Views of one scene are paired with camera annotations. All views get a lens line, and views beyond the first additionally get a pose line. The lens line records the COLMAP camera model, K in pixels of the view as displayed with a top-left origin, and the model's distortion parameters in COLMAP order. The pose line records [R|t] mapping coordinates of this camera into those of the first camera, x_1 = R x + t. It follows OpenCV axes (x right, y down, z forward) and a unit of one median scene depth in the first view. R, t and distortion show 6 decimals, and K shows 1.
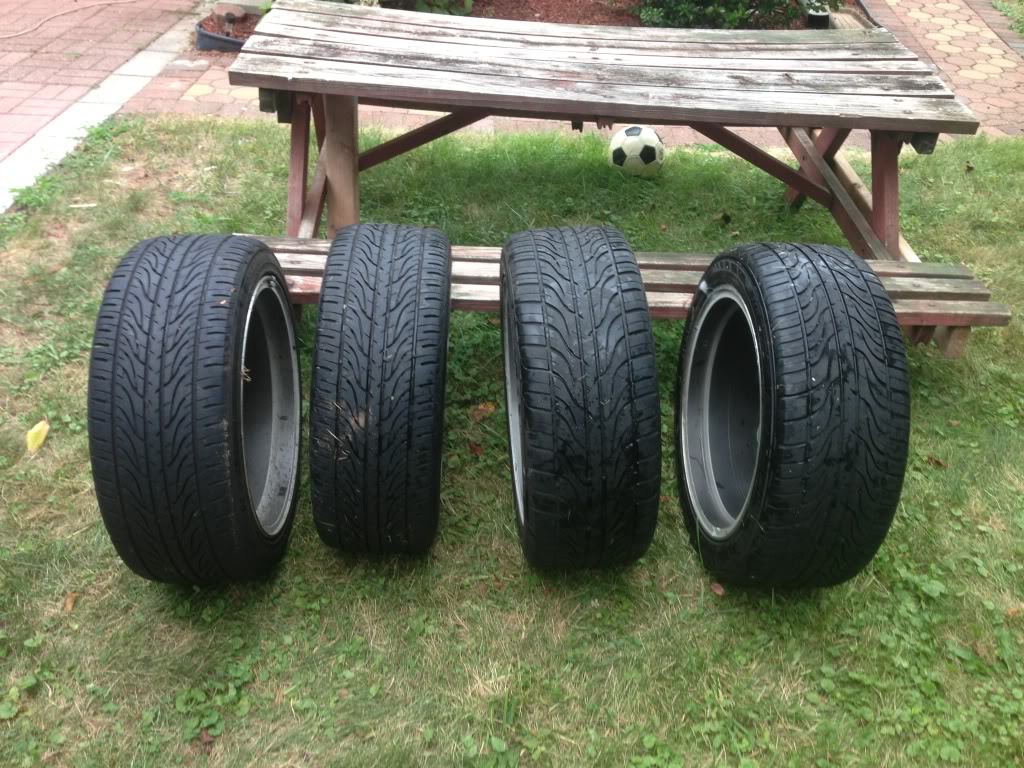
lens RADIAL K [[964.3, 0, 484.3], [0, 964.3, 382.2], [0, 0, 1]] dist [0.063149, -0.188835]
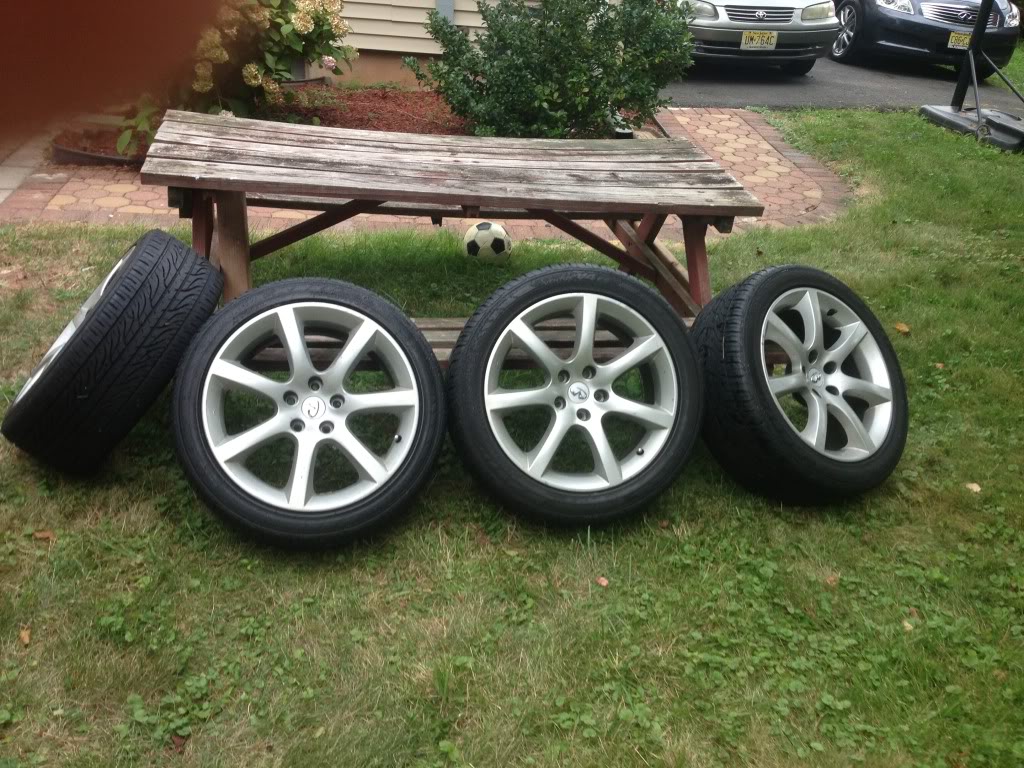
lens RADIAL K [[1003.3, 0, 512.0], [0, 1003.3, 384.0], [0, 0, 1]] dist [0.014545, -0.152044]
pose [[0.976230, -0.049567, 0.210992, -0.090302], [0.075257, 0.990450, -0.115523, 0.080500], [-0.203251, 0.128656, 0.970637, -0.165264]]
